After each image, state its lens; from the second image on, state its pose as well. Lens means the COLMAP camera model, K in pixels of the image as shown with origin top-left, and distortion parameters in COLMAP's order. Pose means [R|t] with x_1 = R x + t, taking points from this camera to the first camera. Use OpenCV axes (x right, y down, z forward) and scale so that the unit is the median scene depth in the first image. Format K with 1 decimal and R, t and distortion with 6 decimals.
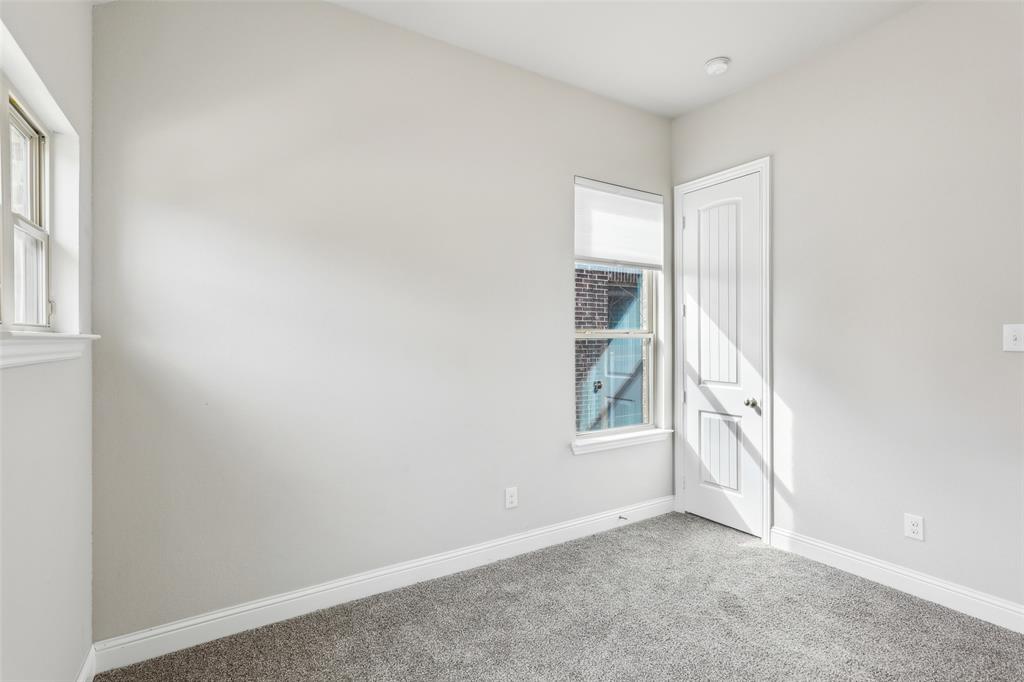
lens RADIAL K [[483.6, 0, 514.3], [0, 483.6, 343.8], [0, 0, 1]] dist [-0.029086, 0.003859]
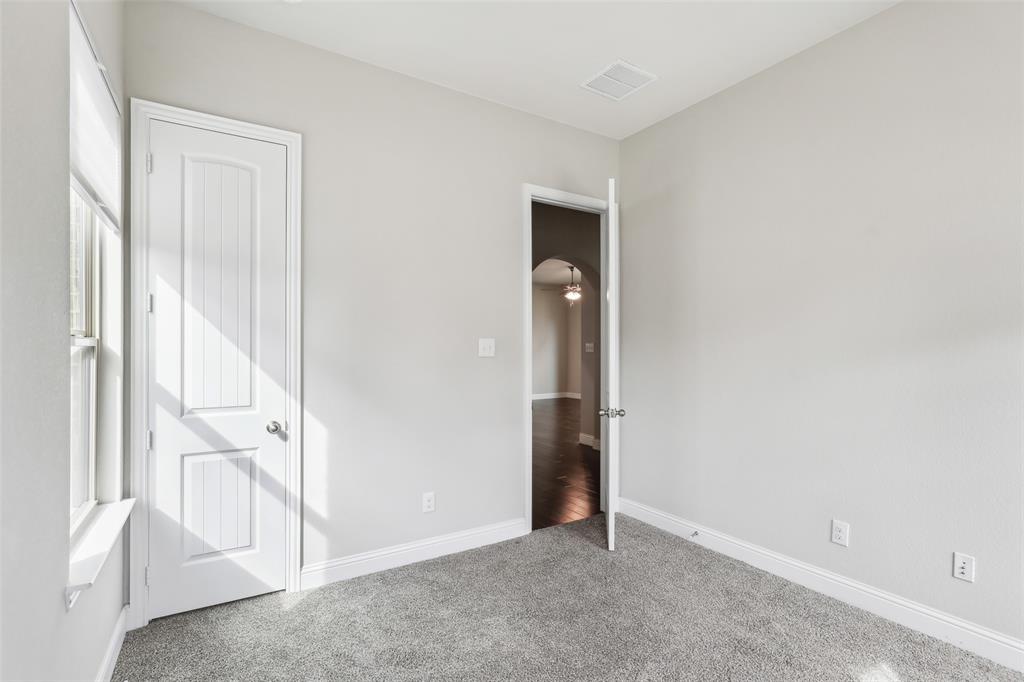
lens RADIAL K [[483.6, 0, 514.2], [0, 483.6, 340.6], [0, 0, 1]] dist [-0.029086, 0.003859]
pose [[0.000105, 0.008291, 0.999966, -0.296996], [0.002174, 0.999963, -0.008291, -0.014514], [-0.999998, 0.002175, 0.000087, 0.576742]]
